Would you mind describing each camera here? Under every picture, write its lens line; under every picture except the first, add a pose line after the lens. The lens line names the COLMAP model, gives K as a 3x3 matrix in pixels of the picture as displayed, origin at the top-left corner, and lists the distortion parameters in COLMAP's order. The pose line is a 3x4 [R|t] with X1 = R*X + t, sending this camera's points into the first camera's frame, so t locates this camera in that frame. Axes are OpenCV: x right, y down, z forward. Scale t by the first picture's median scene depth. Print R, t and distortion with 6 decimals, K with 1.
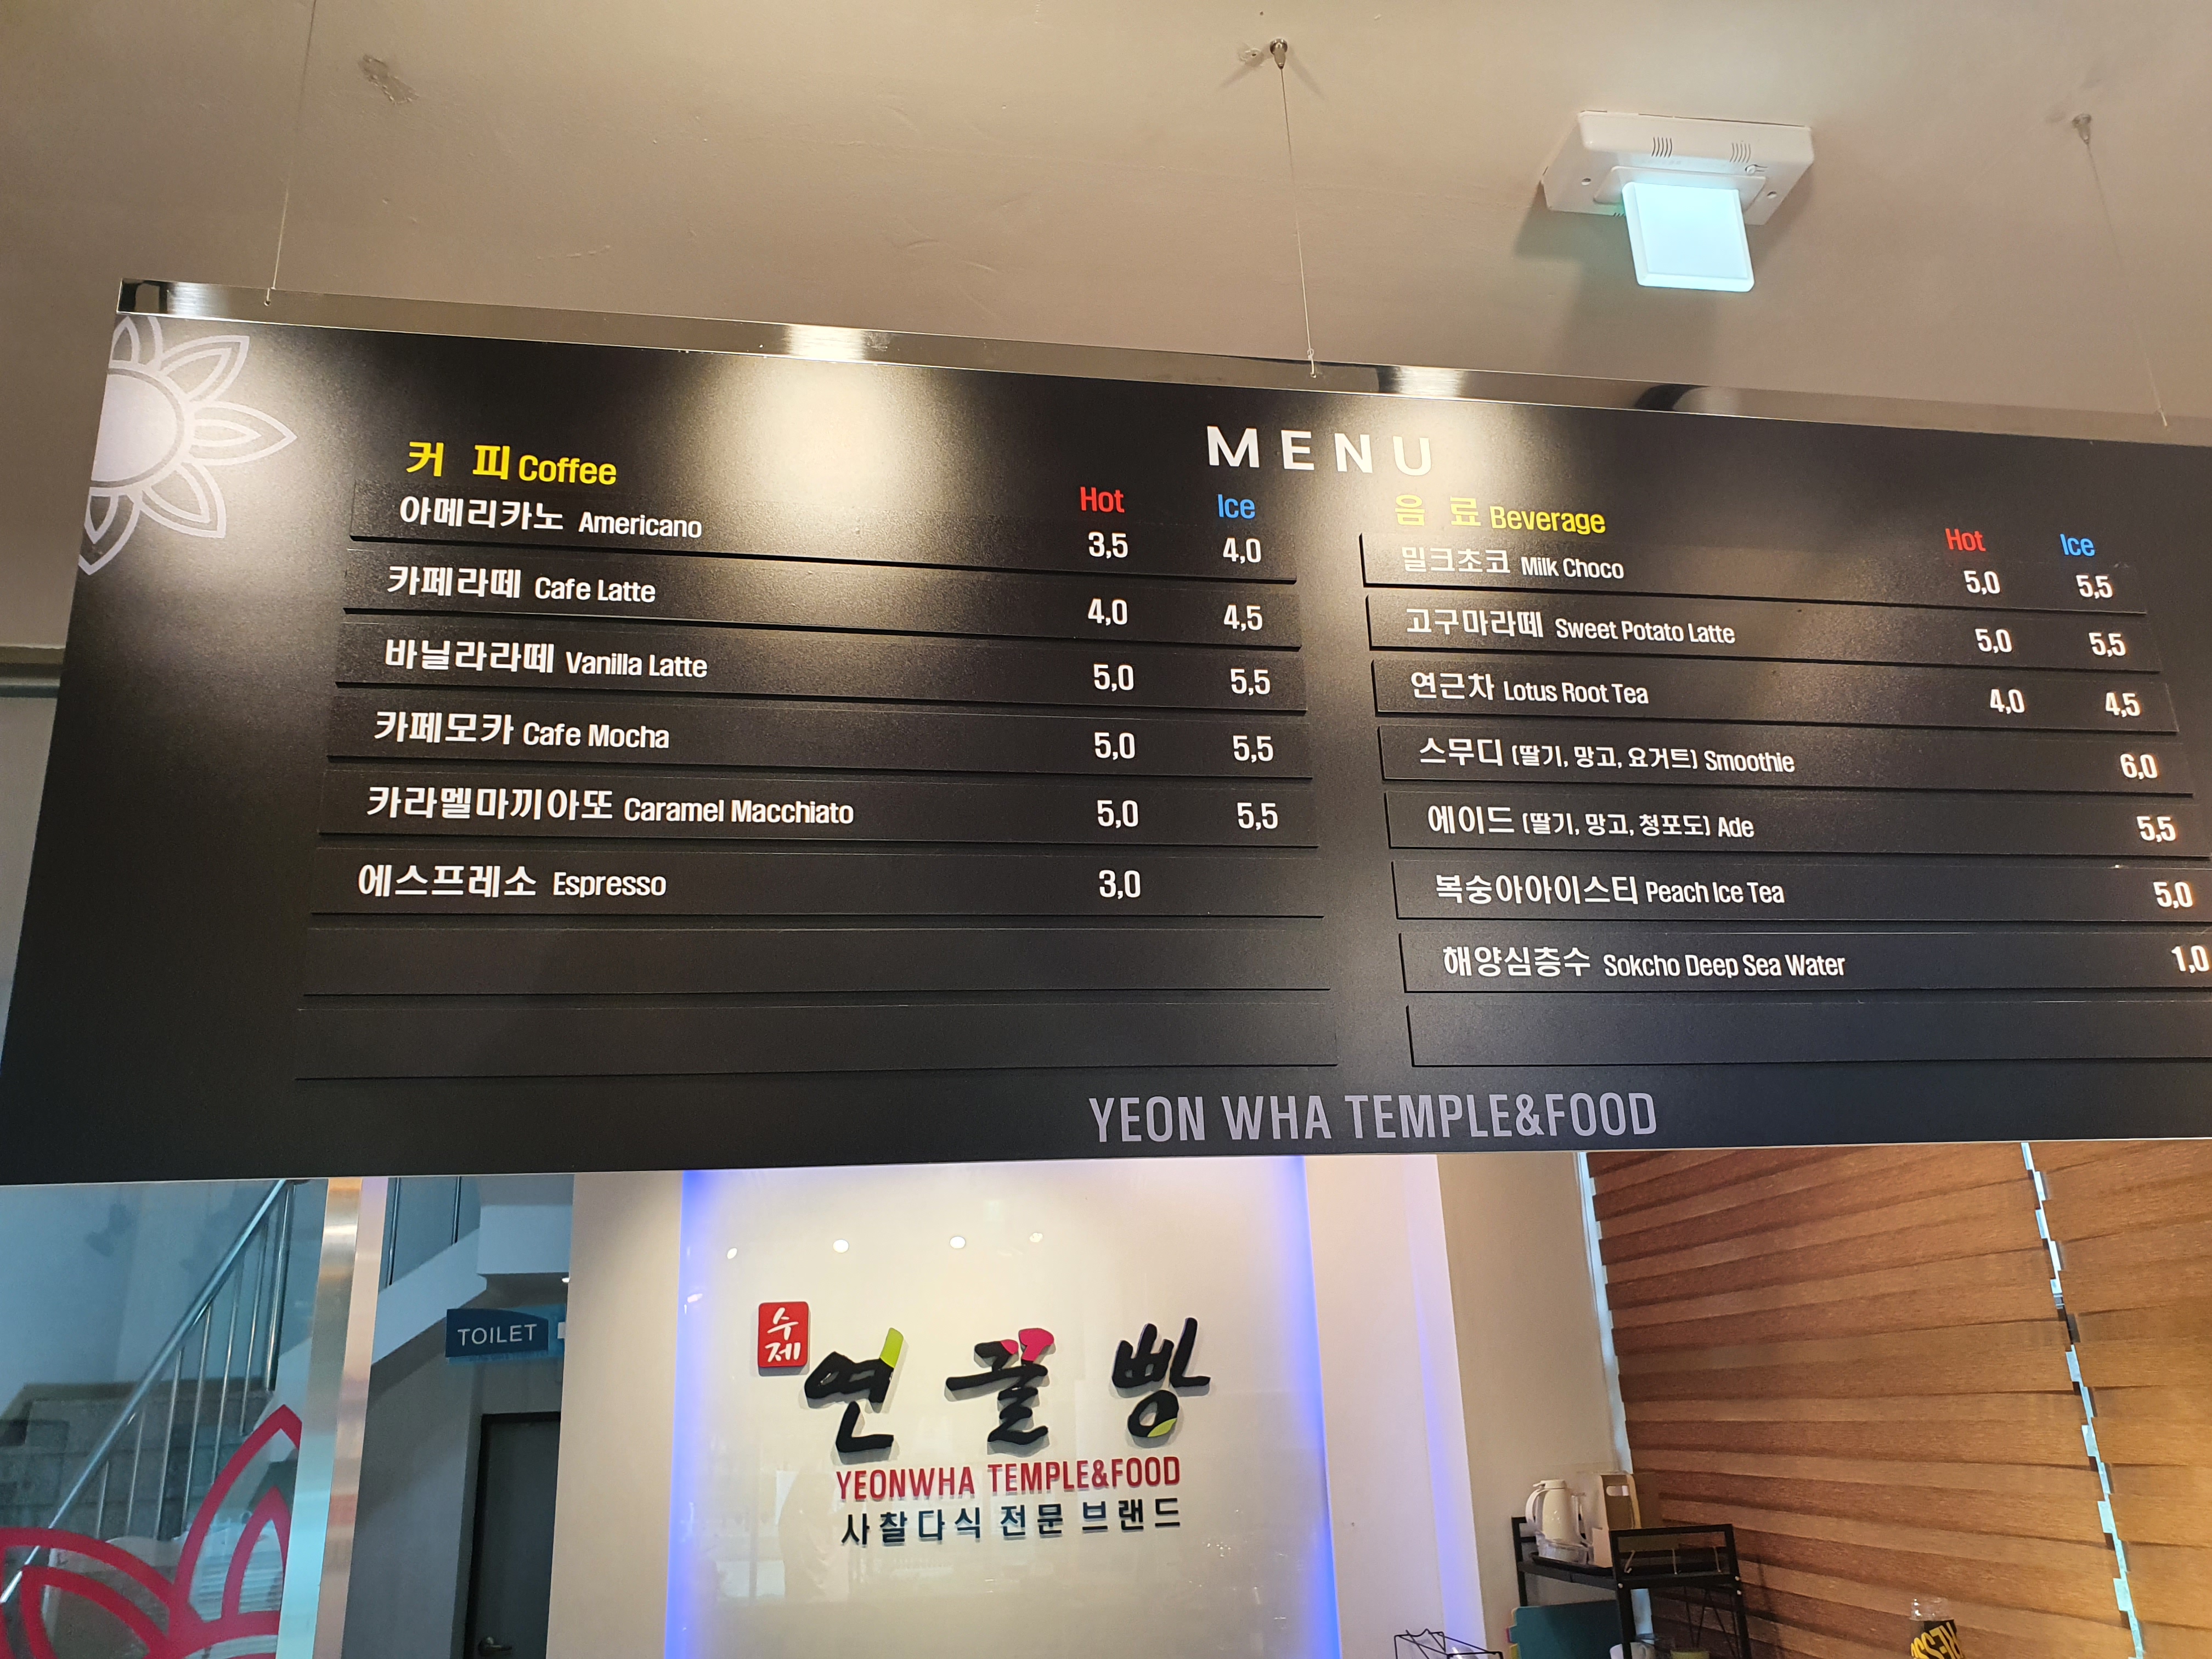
lens RADIAL K [[1794.1, 0, 1108.9], [0, 1794.1, 803.4], [0, 0, 1]] dist [0.037134, -0.003538]
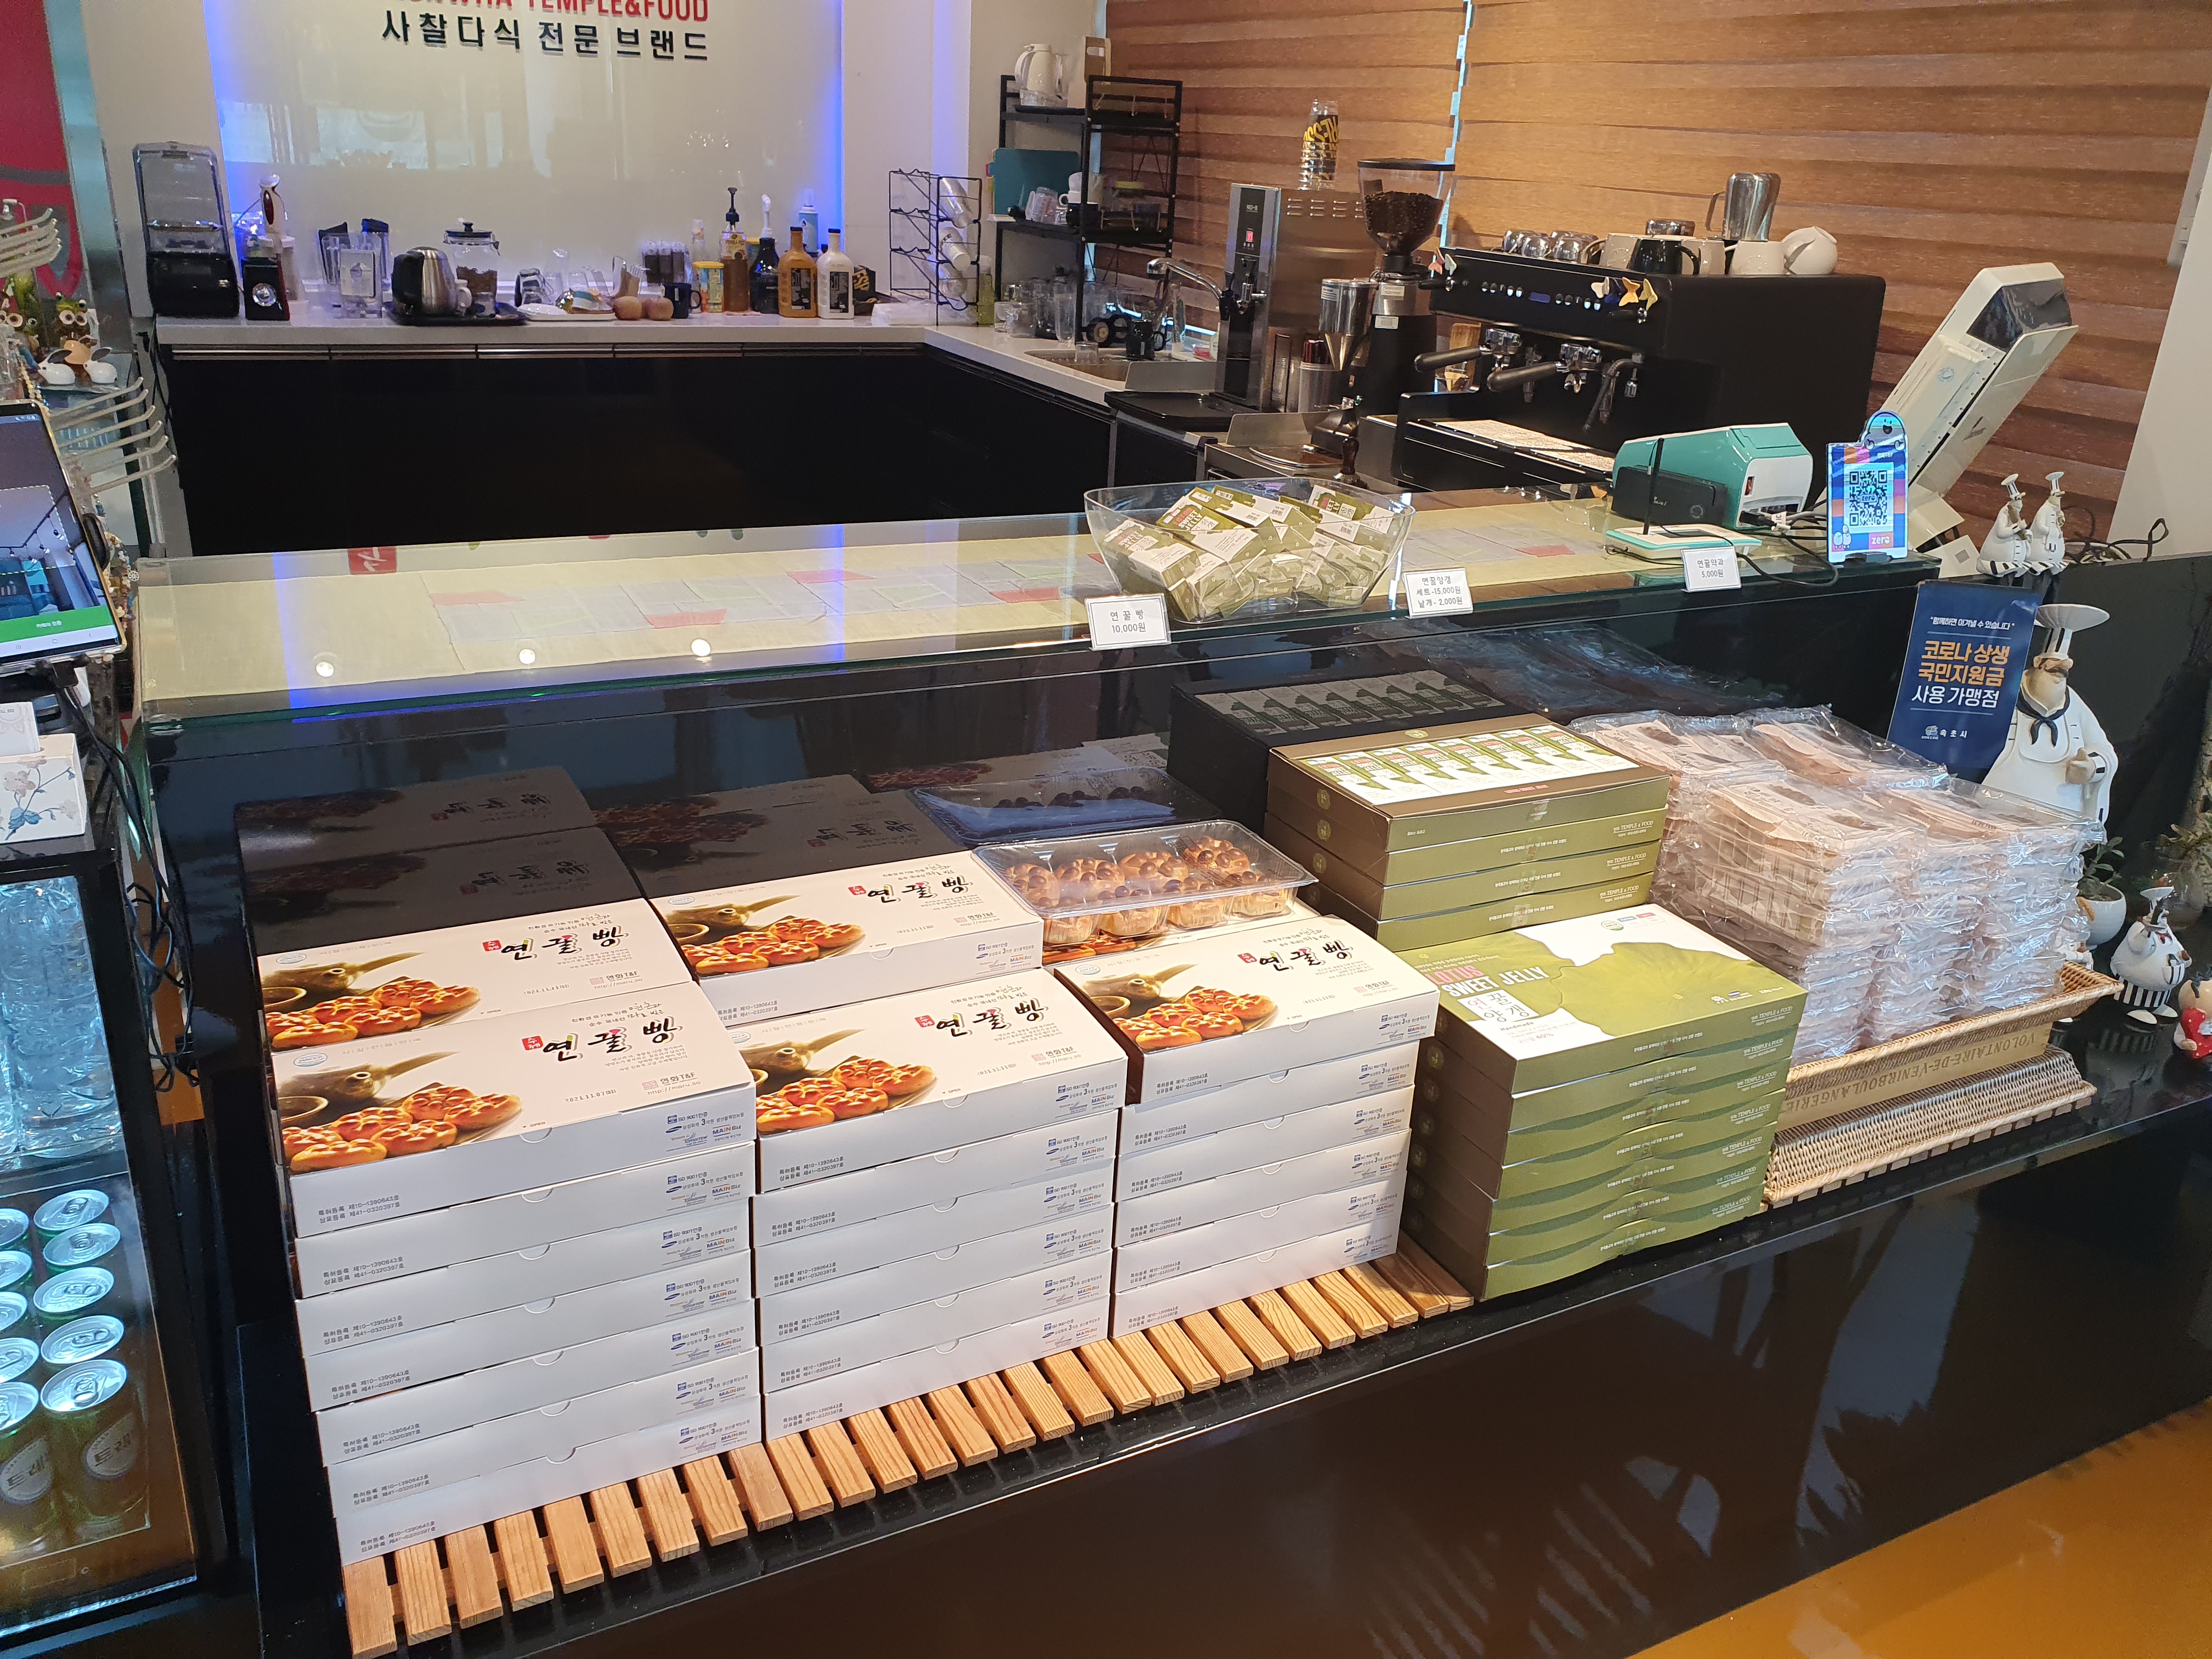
lens RADIAL K [[1827.2, 0, 1106.0], [0, 1827.2, 829.5], [0, 0, 1]] dist [-0.031543, 0.099470]
pose [[0.953201, -0.026150, 0.301204, -0.077978], [-0.173264, 0.769177, 0.615098, 0.033635], [-0.247764, -0.638500, 0.728650, -0.179813]]
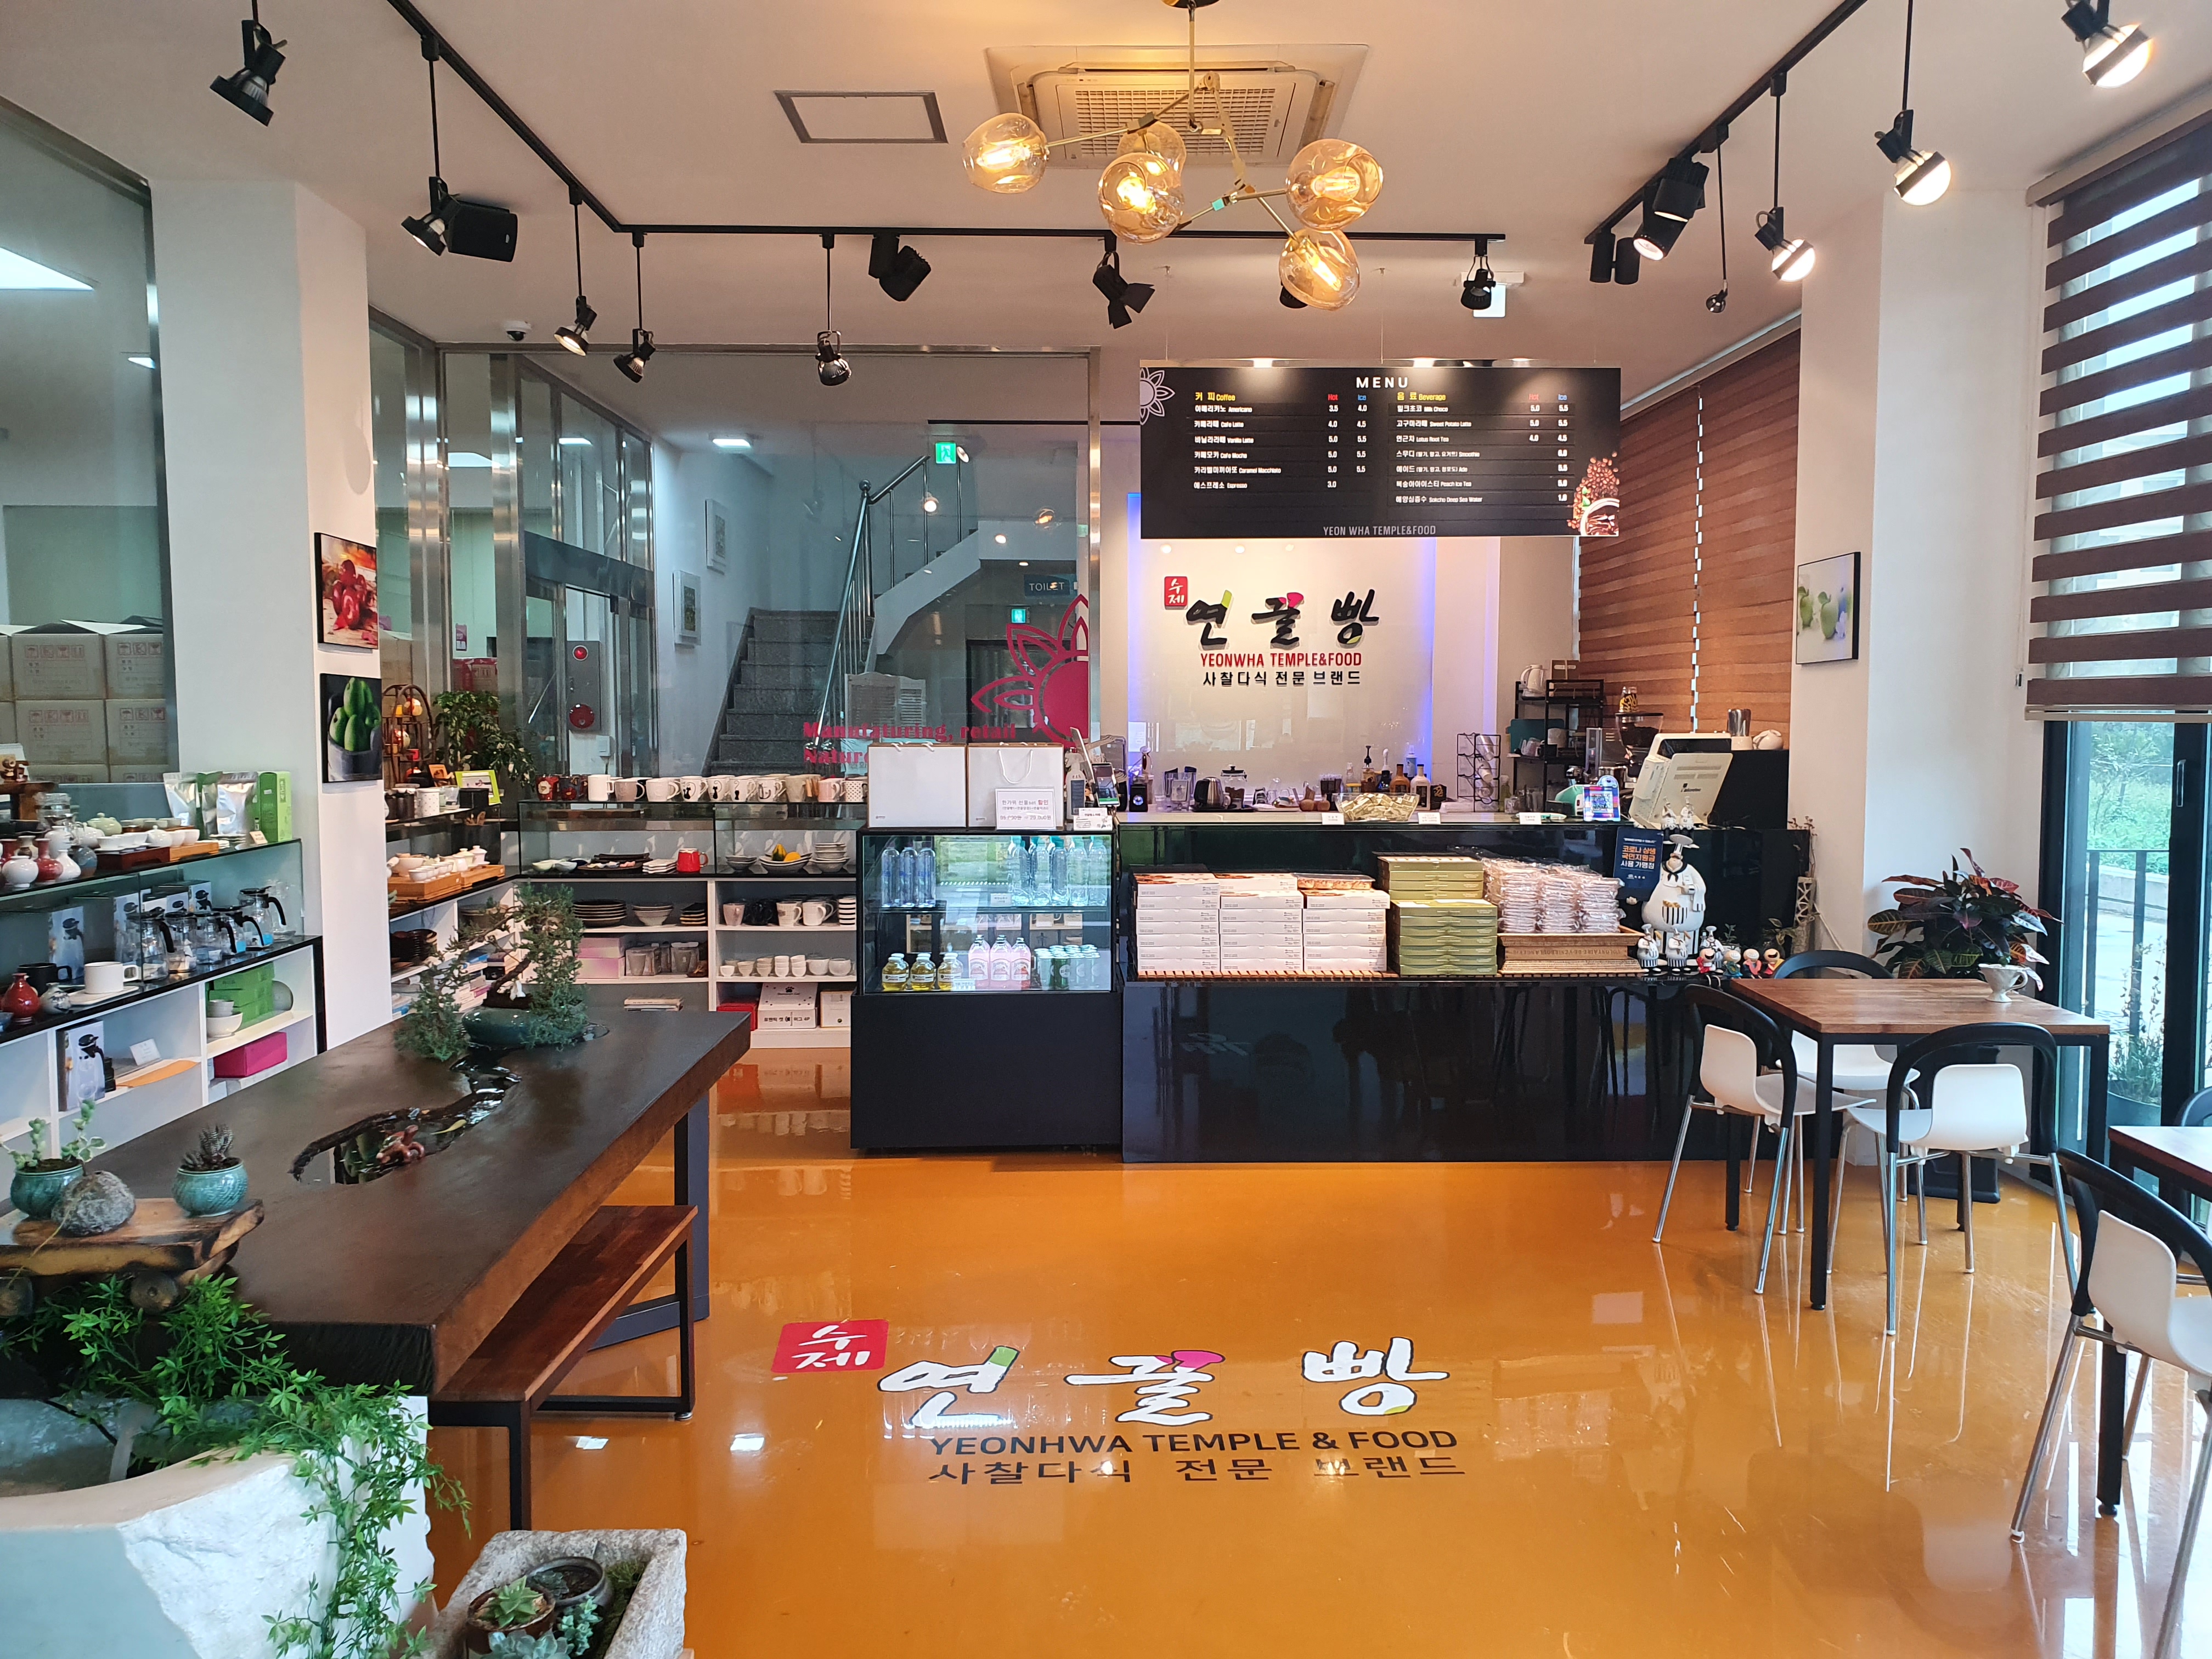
lens RADIAL K [[1719.6, 0, 1112.8], [0, 1719.6, 871.8], [0, 0, 1]] dist [0.118587, -0.000461]
pose [[0.991240, 0.048476, -0.122855, 0.011646], [0.006505, 0.911159, 0.412003, -0.244384], [0.131913, -0.409193, 0.902862, -0.990372]]
